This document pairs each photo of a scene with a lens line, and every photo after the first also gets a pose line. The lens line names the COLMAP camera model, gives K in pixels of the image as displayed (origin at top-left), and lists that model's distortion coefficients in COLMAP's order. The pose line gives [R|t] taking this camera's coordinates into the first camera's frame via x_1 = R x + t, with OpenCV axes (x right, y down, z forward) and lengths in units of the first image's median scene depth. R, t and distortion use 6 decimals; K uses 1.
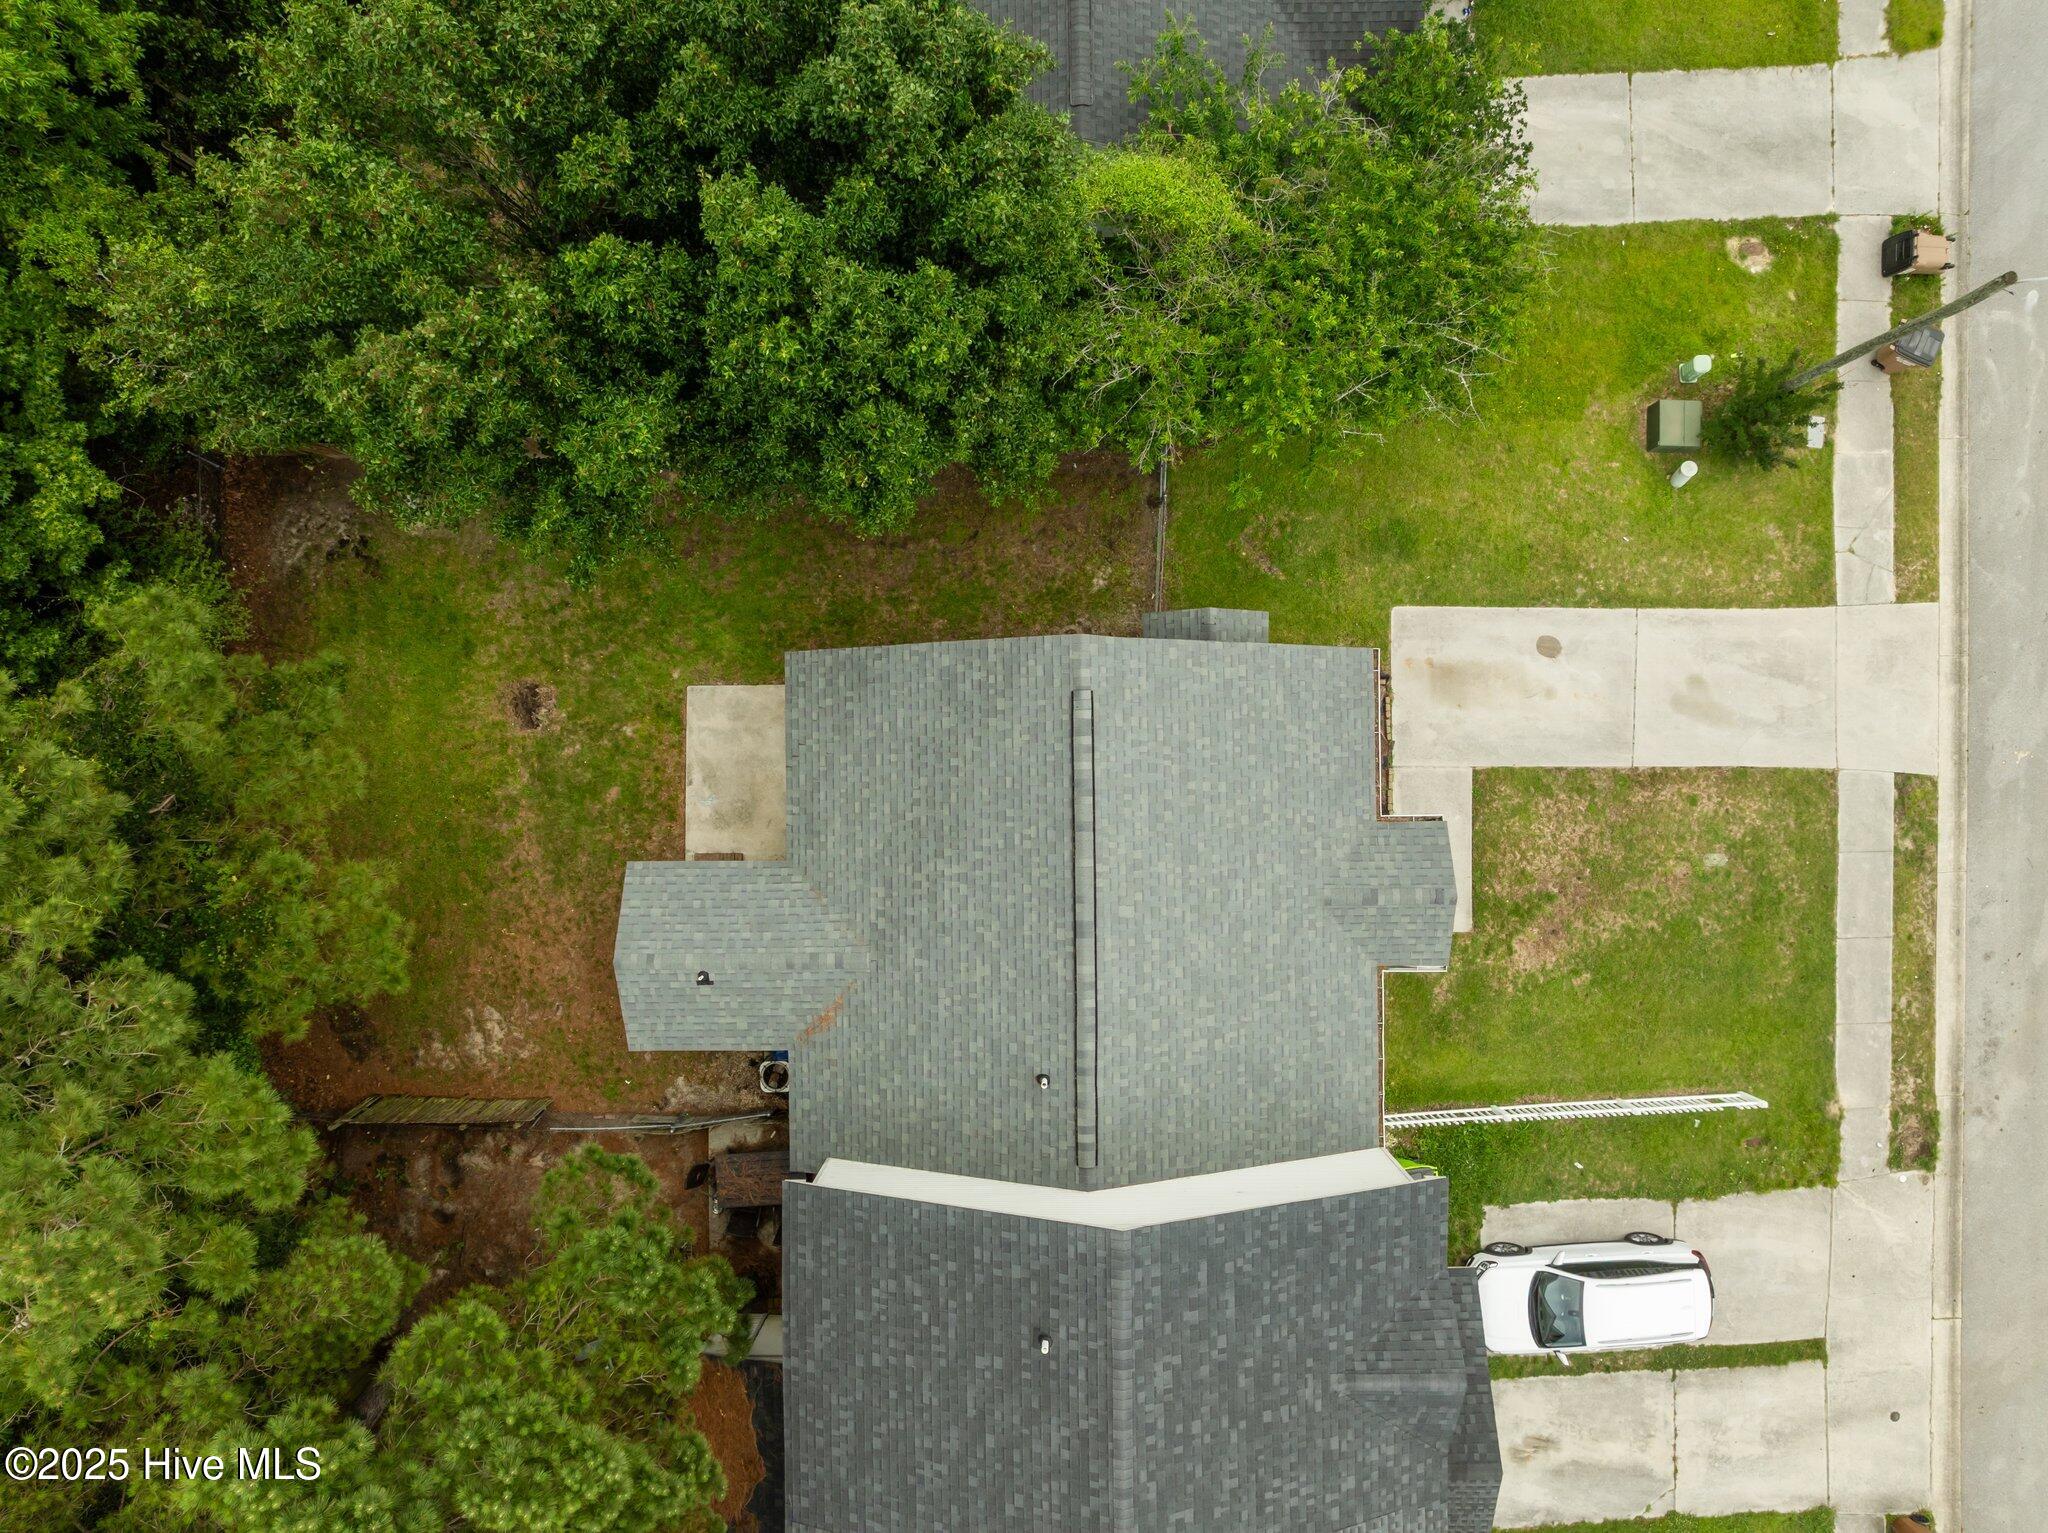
lens RADIAL K [[1443.0, 0, 1036.1], [0, 1443.0, 771.1], [0, 0, 1]] dist [-0.048738, 0.028104]
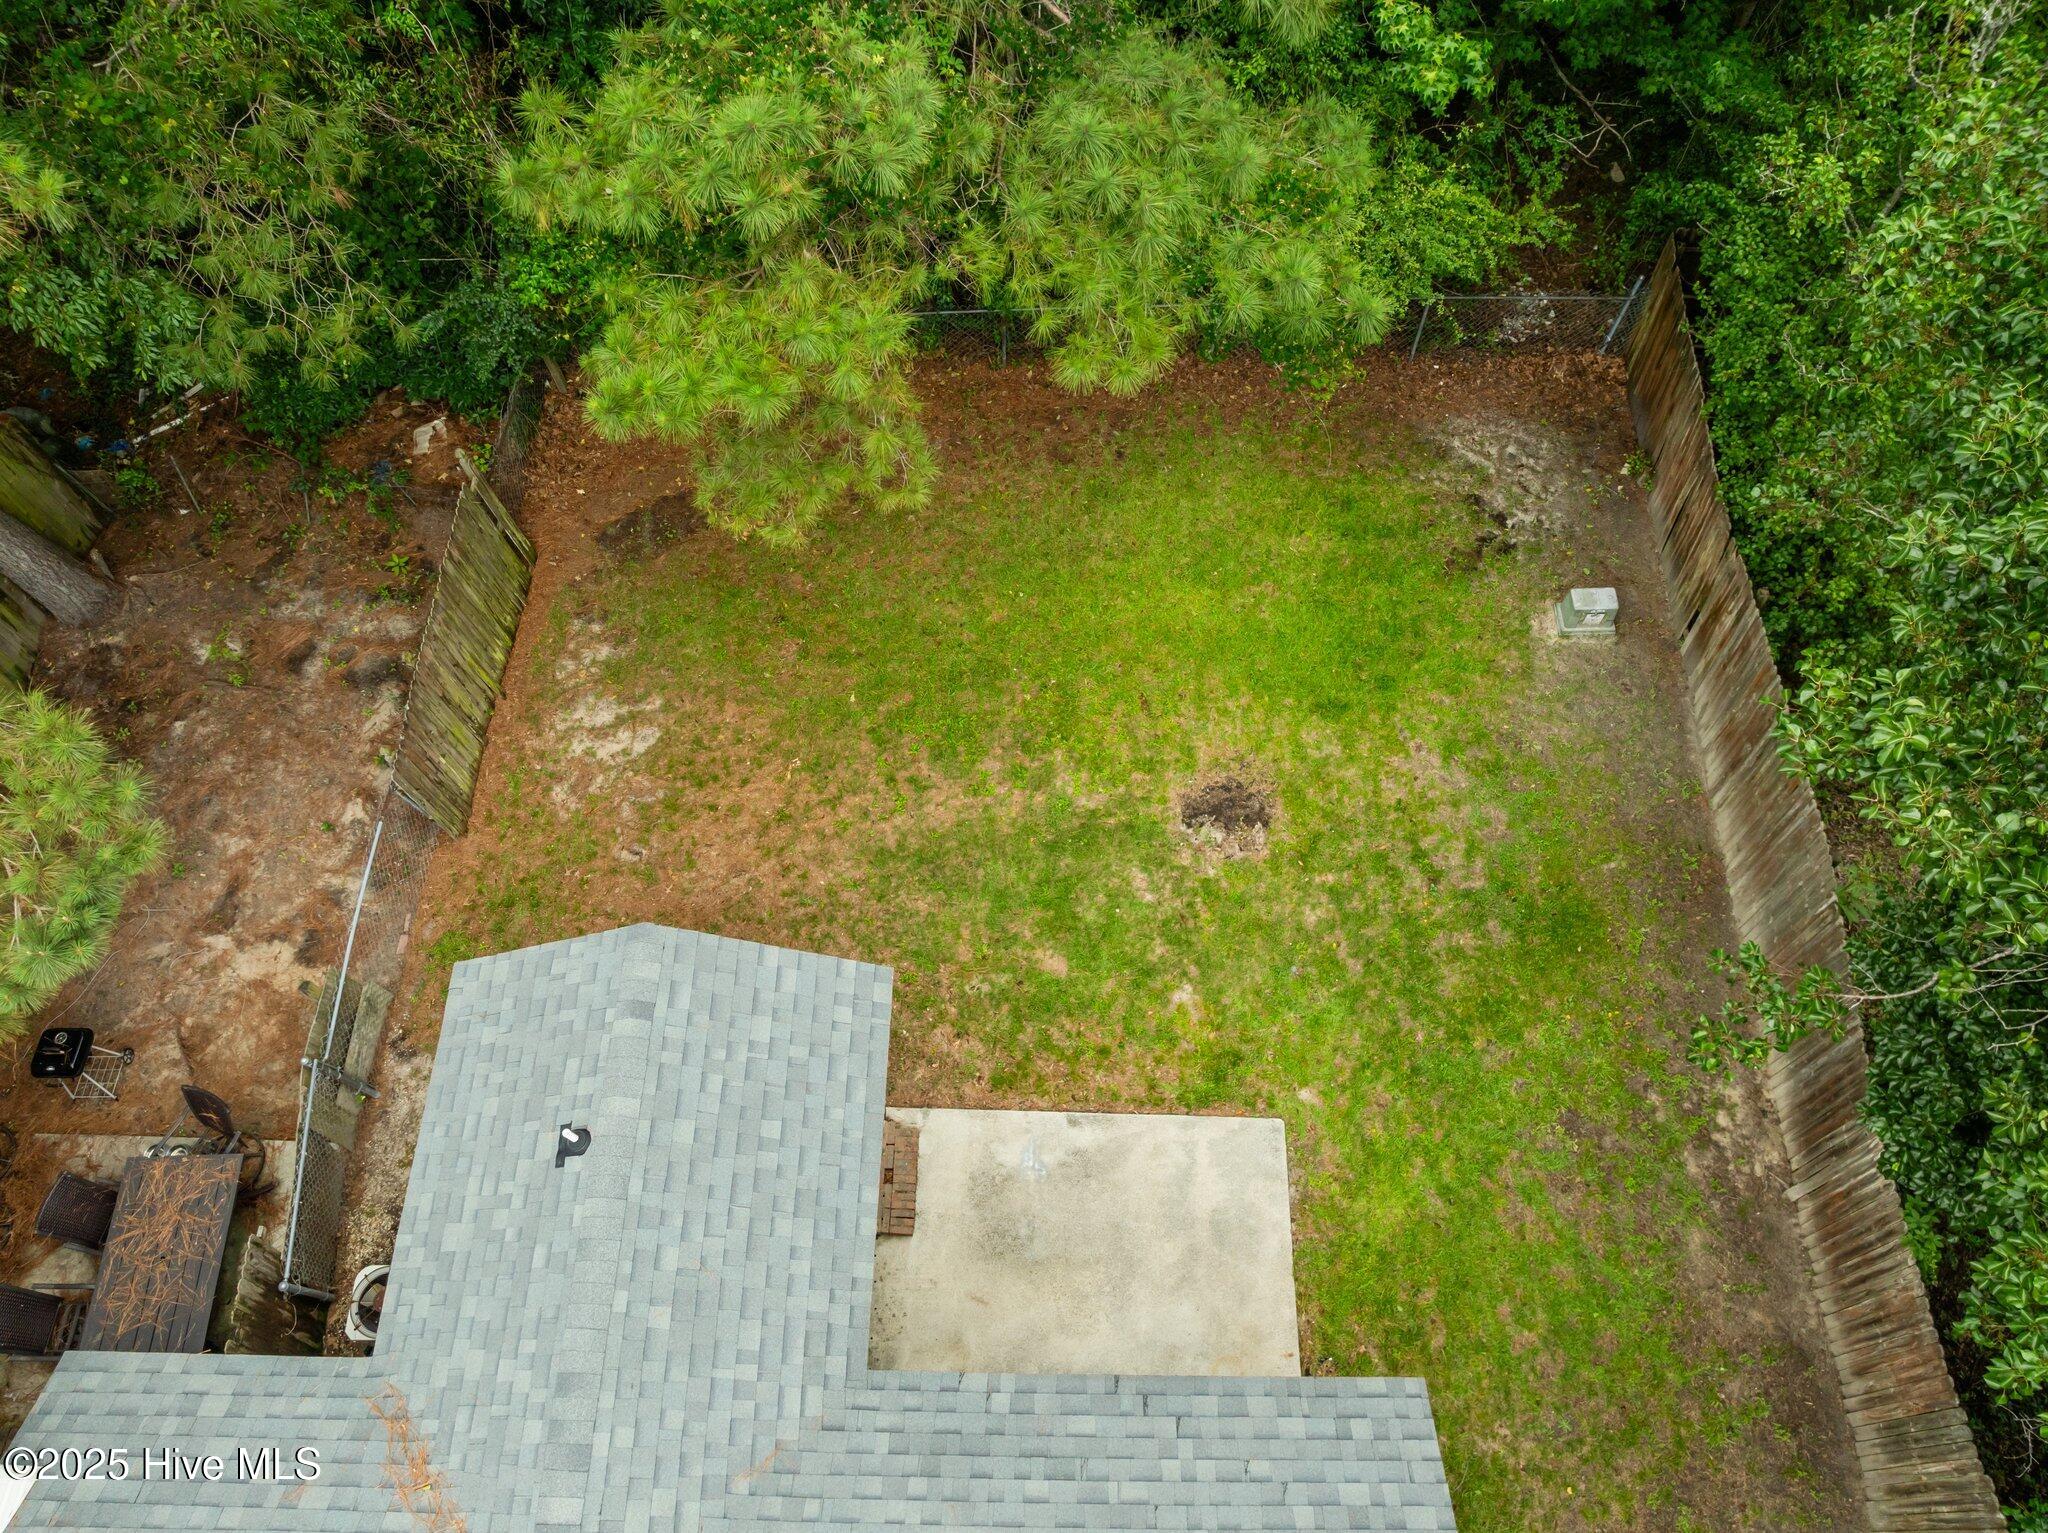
lens RADIAL K [[1437.5, 0, 1025.6], [0, 1437.5, 775.1], [0, 0, 1]] dist [-0.028659, -0.000904]
pose [[-0.027275, 0.886673, -0.461591, -0.126106], [-0.999266, -0.011755, 0.036466, 0.007898], [0.026907, 0.462247, 0.886343, 0.540019]]
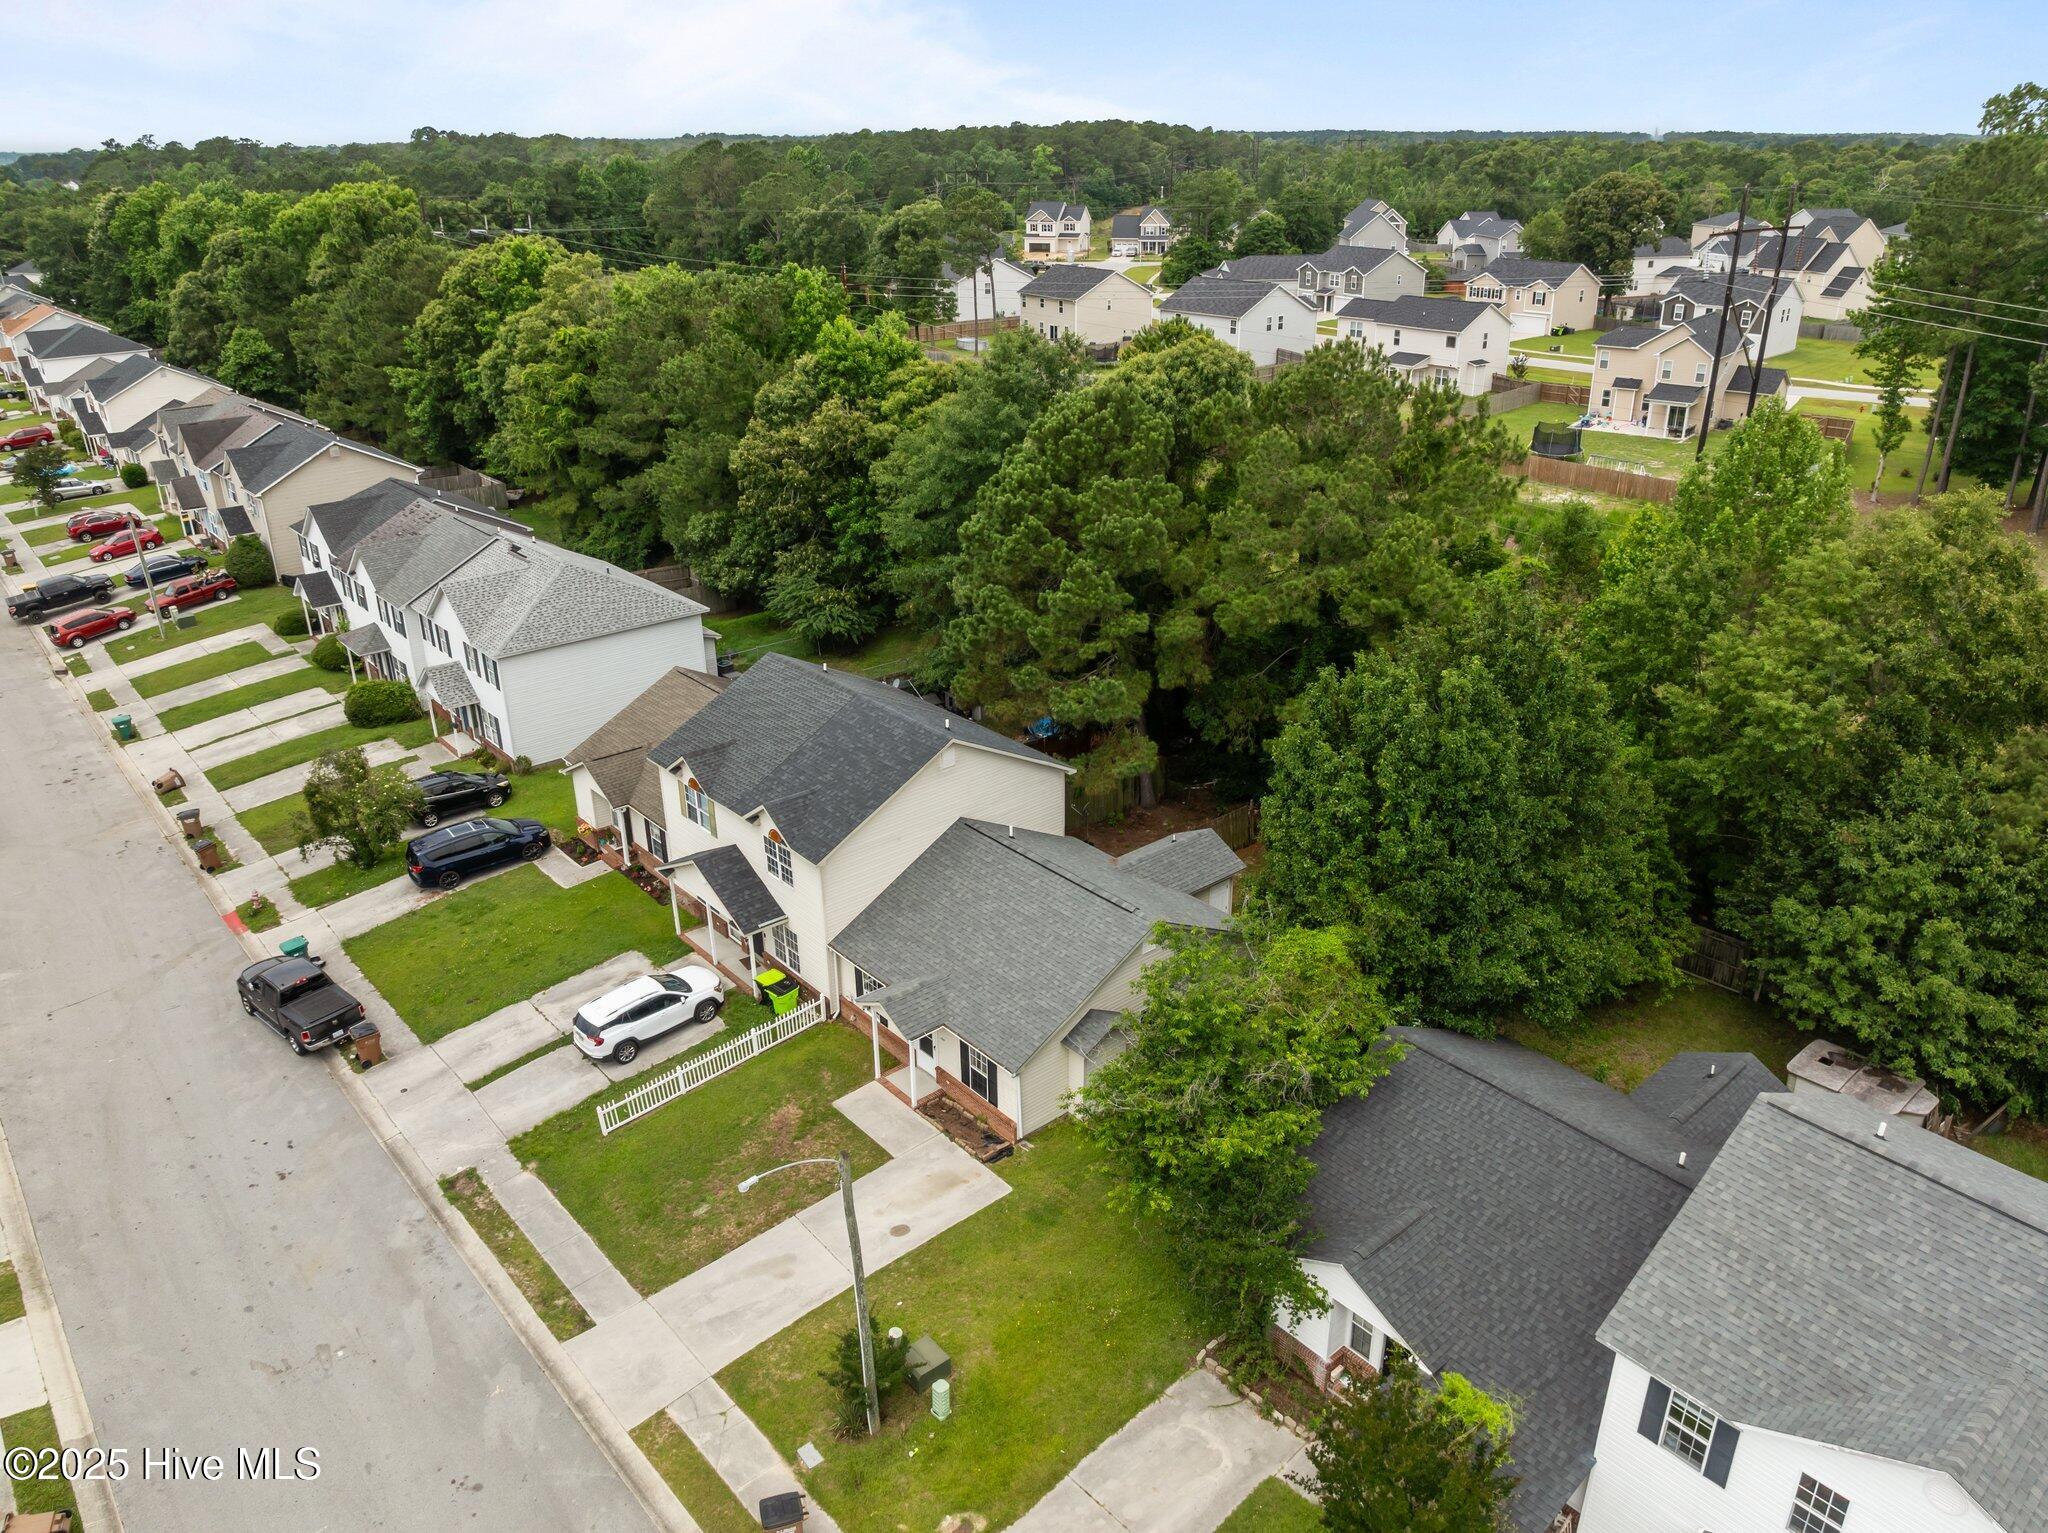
lens RADIAL K [[1441.6, 0, 1025.3], [0, 1441.6, 755.9], [0, 0, 1]] dist [-0.032947, -0.002620]
pose [[-0.765834, 0.273226, -0.582105, 0.904271], [-0.642585, -0.291172, 0.708734, -0.948055], [0.024152, 0.916824, 0.398560, 0.095147]]
